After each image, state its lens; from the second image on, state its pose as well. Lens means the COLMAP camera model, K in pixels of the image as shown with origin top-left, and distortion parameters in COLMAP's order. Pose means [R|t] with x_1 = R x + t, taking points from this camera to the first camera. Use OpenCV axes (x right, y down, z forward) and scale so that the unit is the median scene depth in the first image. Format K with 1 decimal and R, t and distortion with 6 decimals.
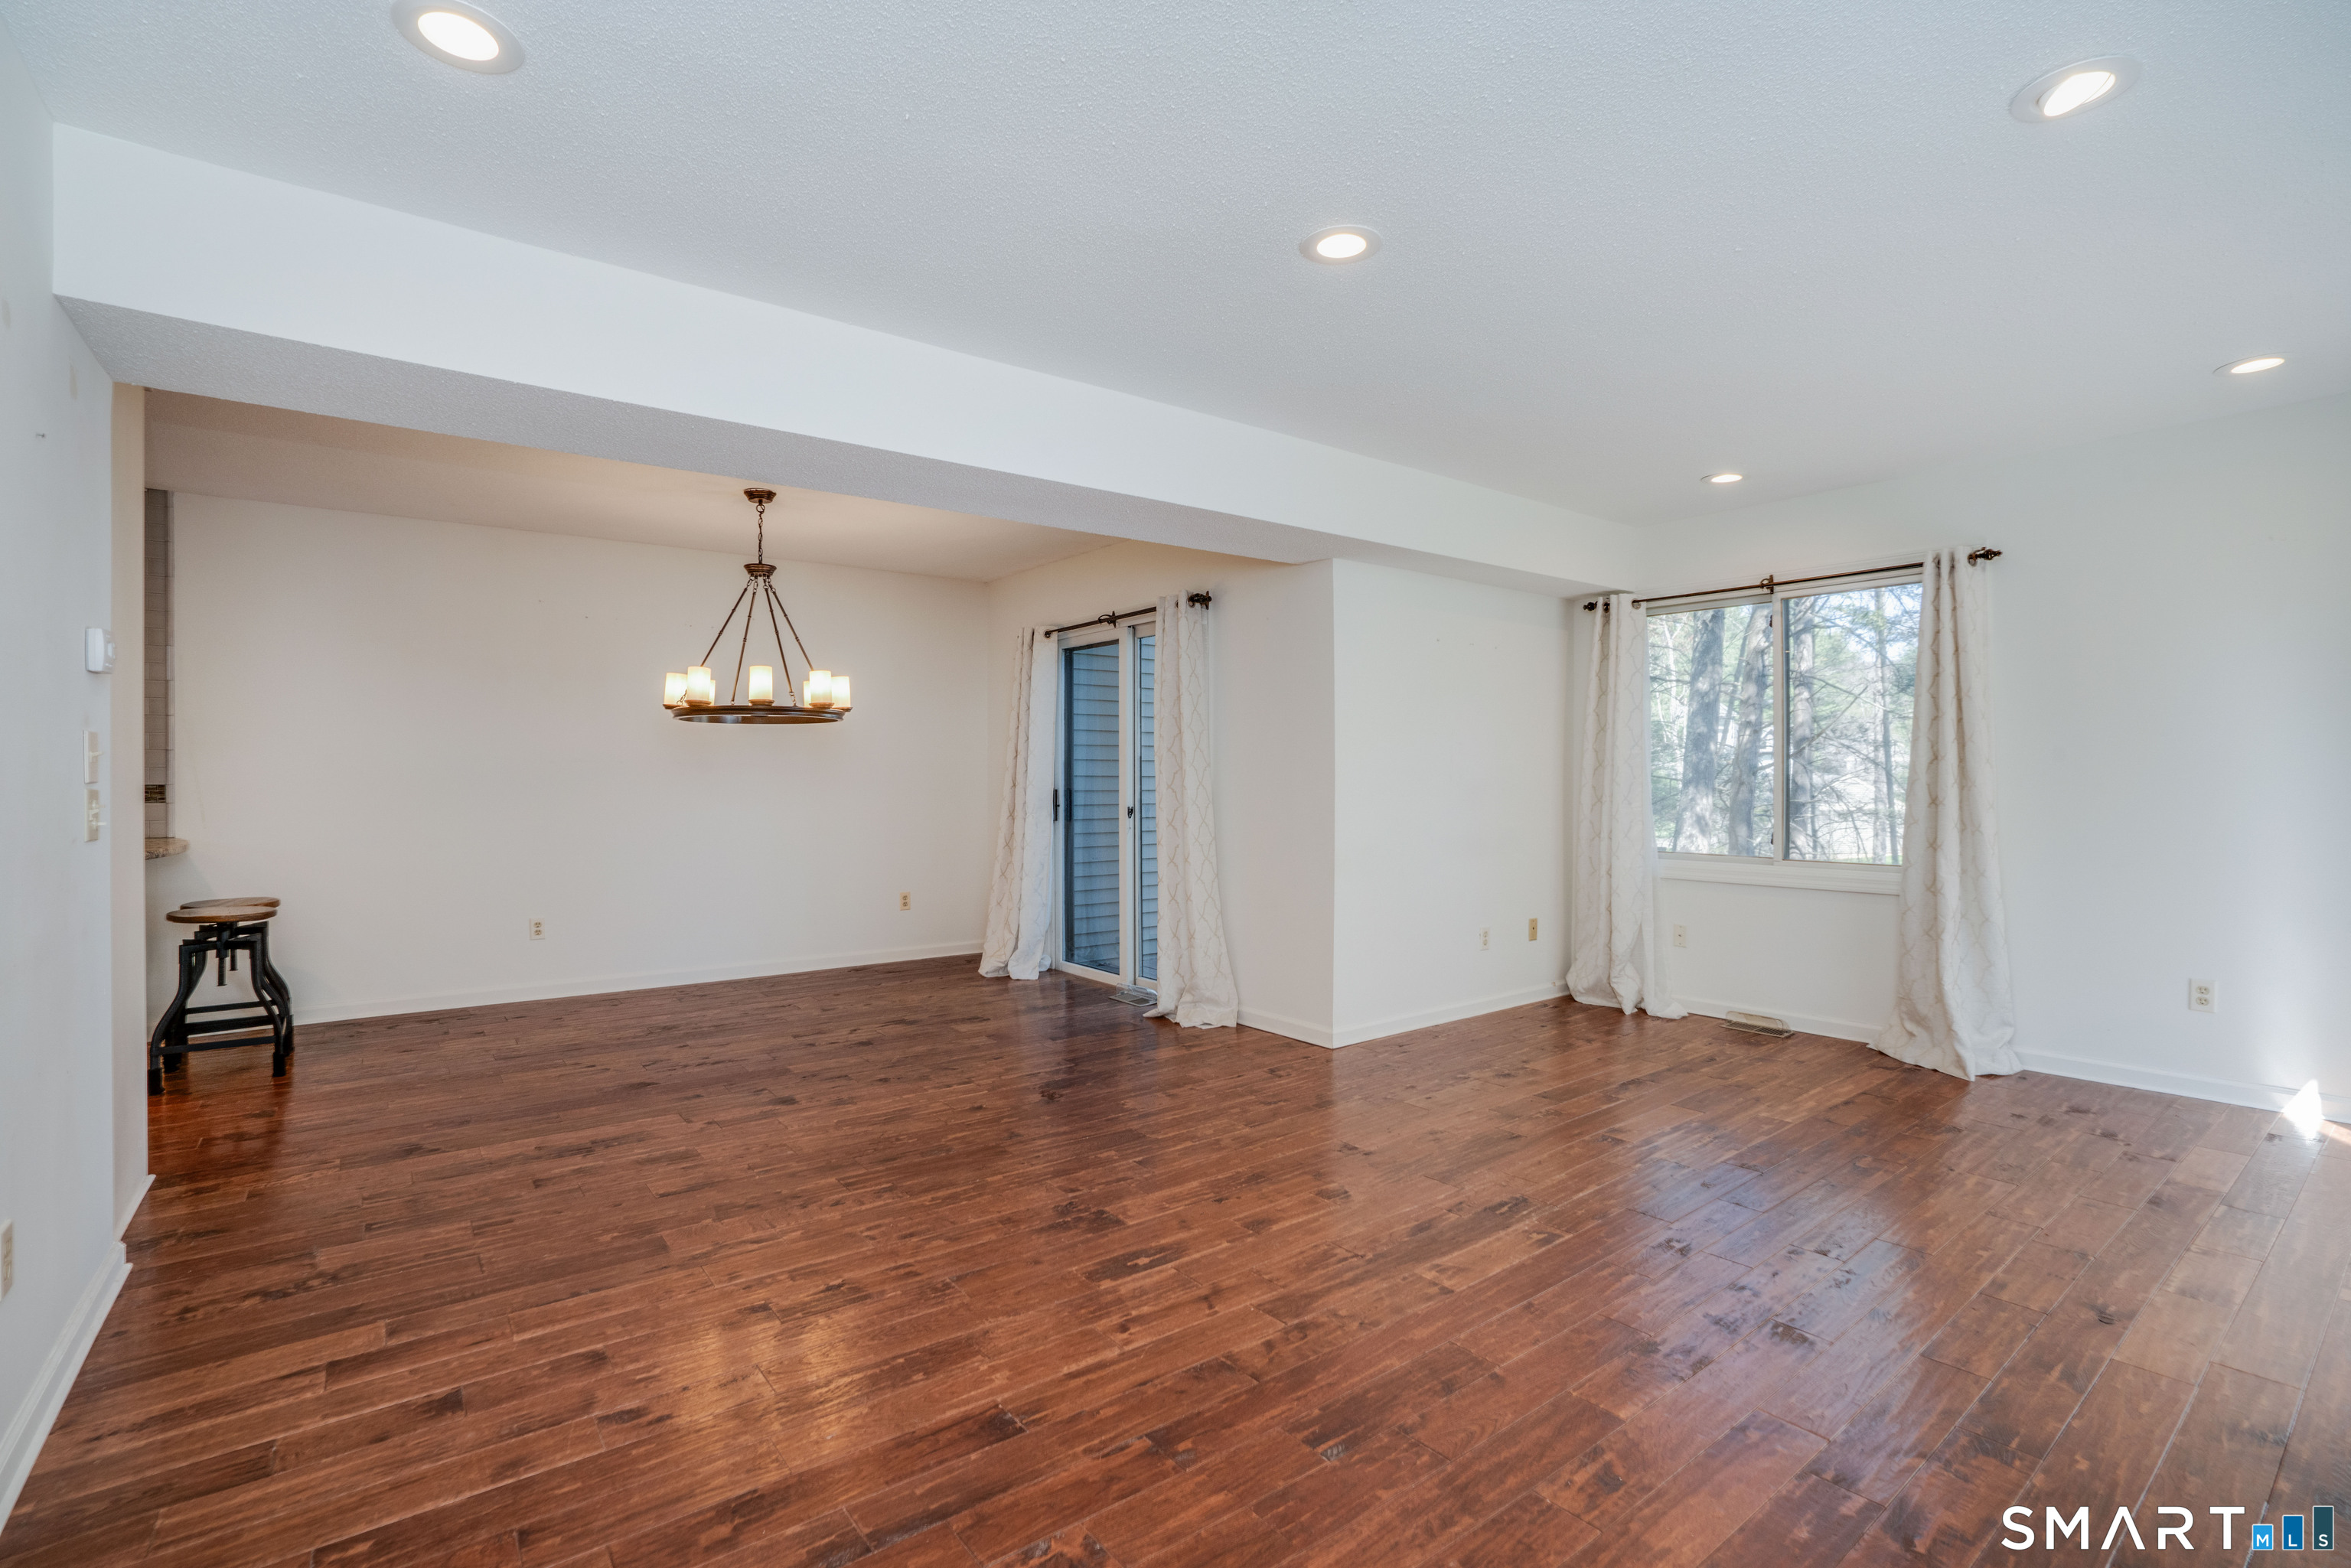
lens RADIAL K [[1092.0, 0, 1175.5], [0, 1092.0, 784.0], [0, 0, 1]] dist [-0.059772, 0.021435]
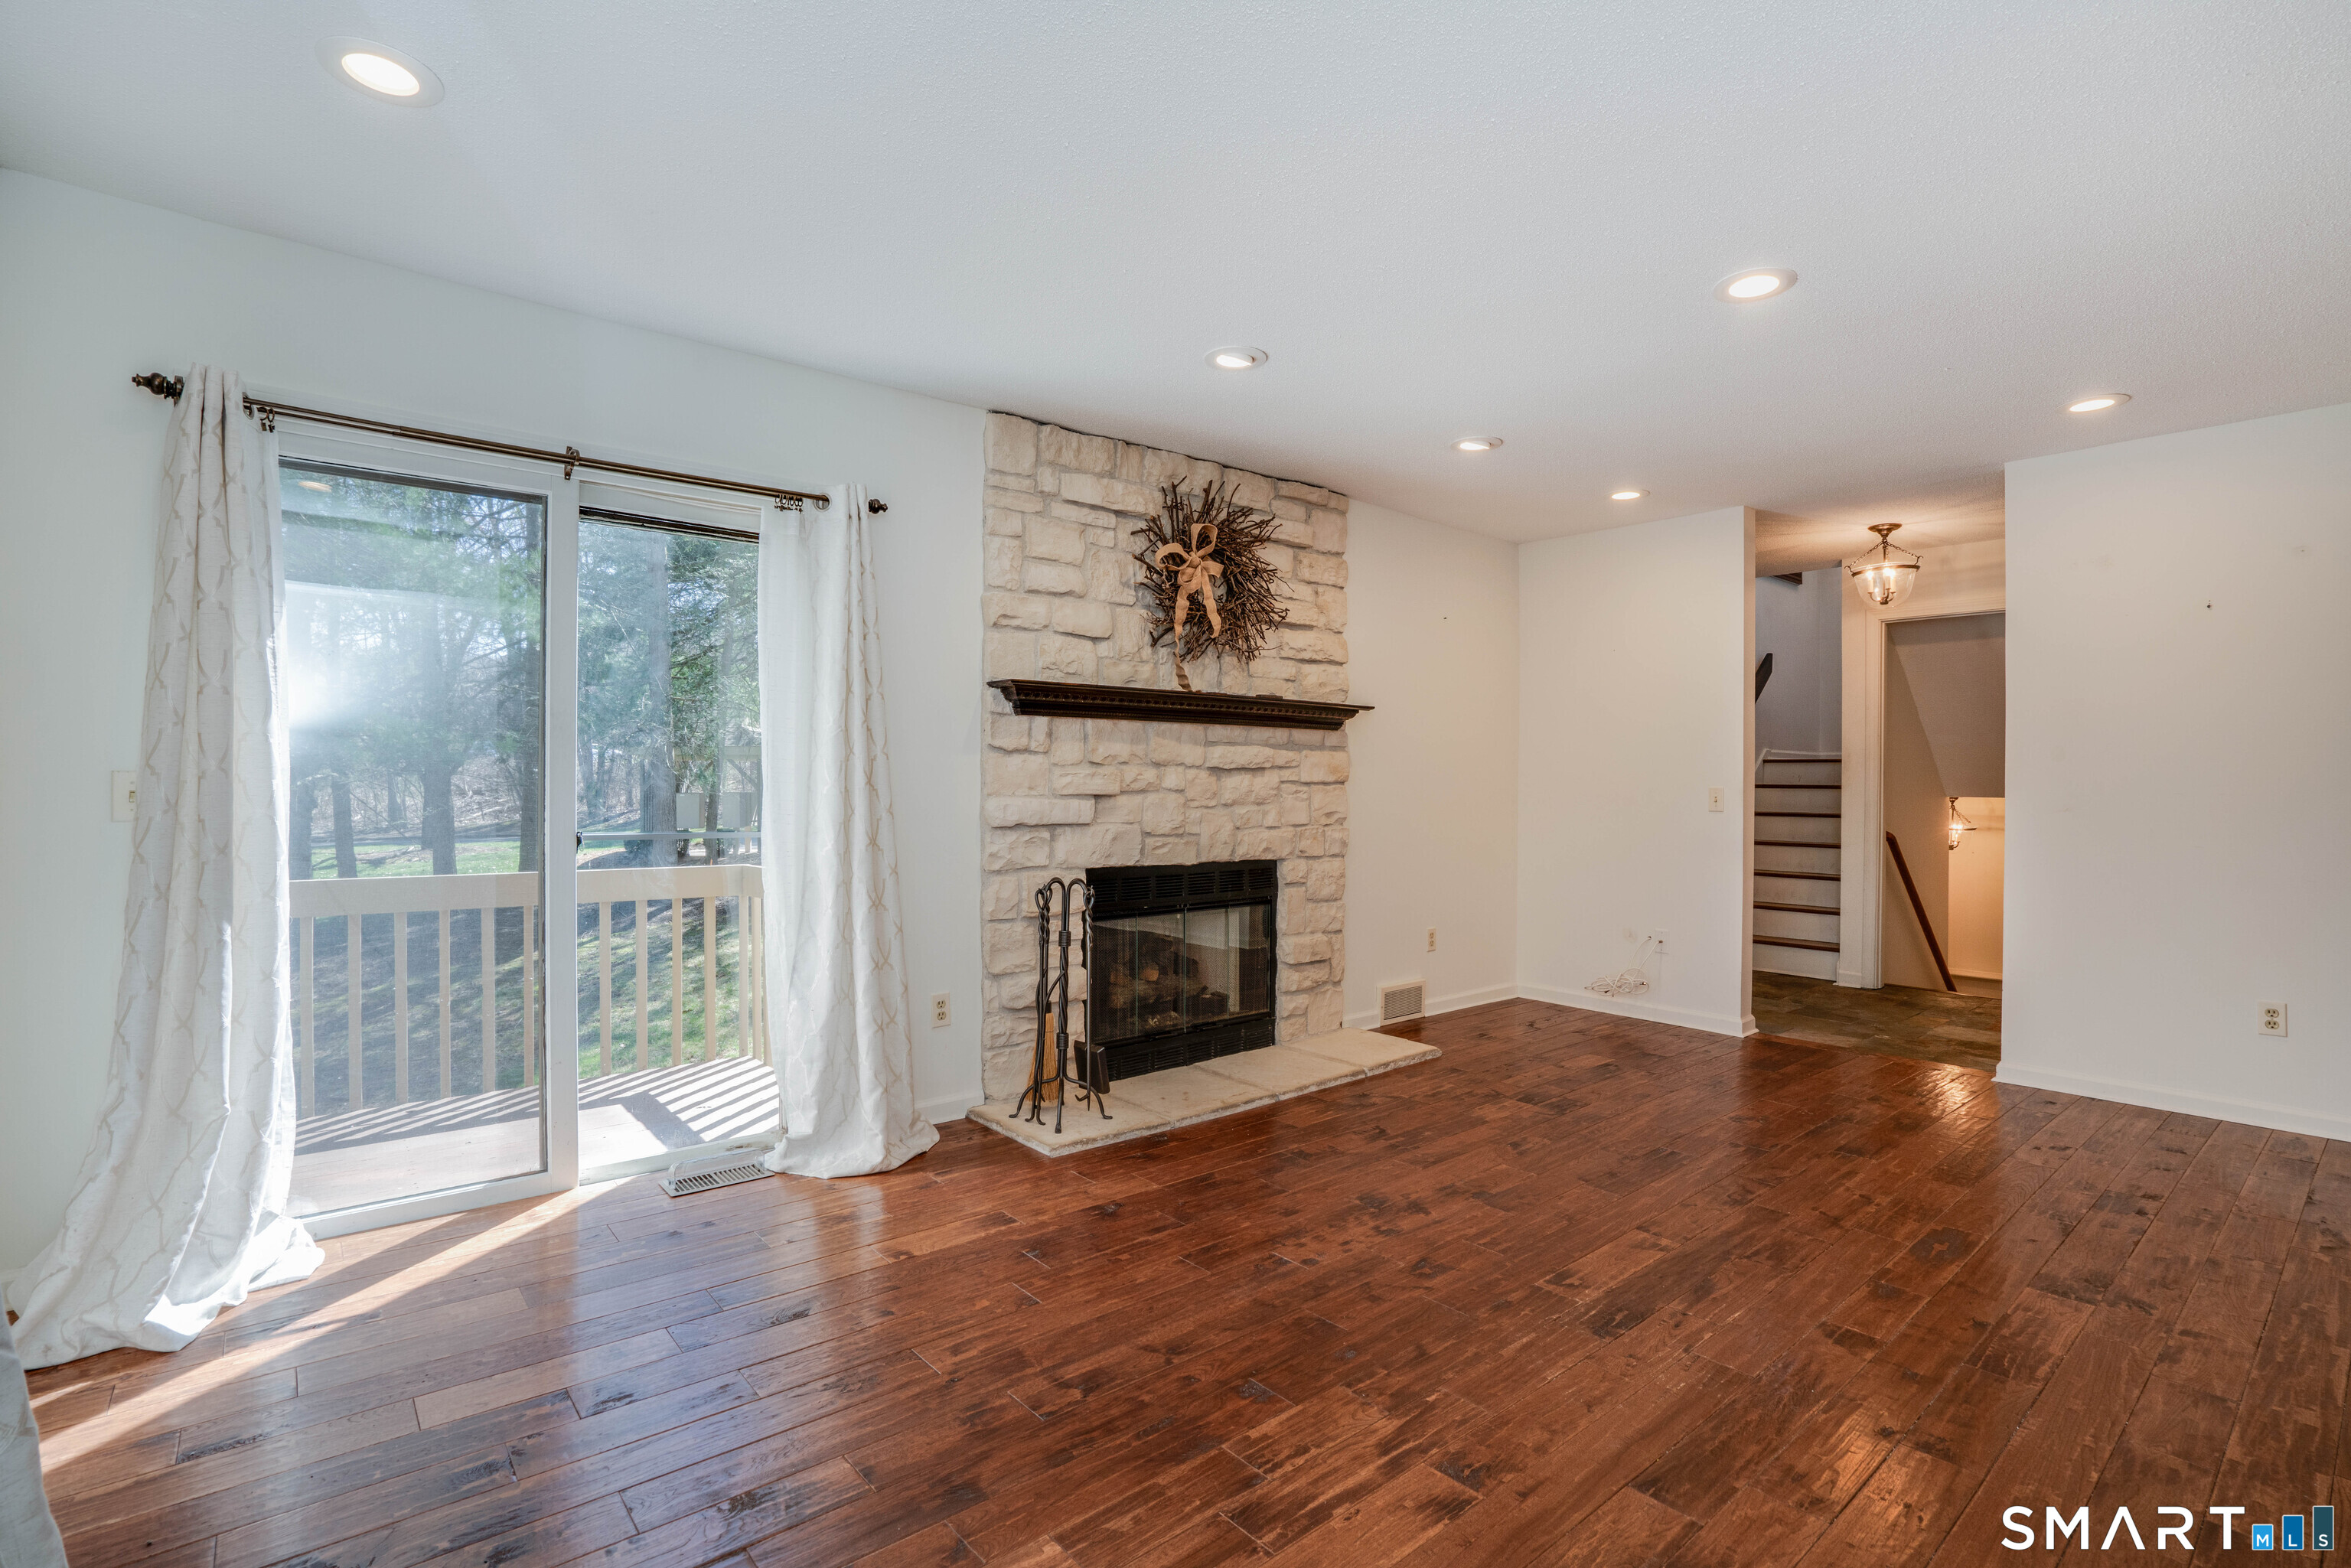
lens RADIAL K [[1092.0, 0, 1175.5], [0, 1092.0, 784.0], [0, 0, 1]] dist [-0.059772, 0.021435]
pose [[-0.999287, -0.003719, -0.037569, 0.545290], [-0.003930, 0.999977, 0.005529, -0.005831], [0.037548, 0.005673, -0.999279, 1.454930]]
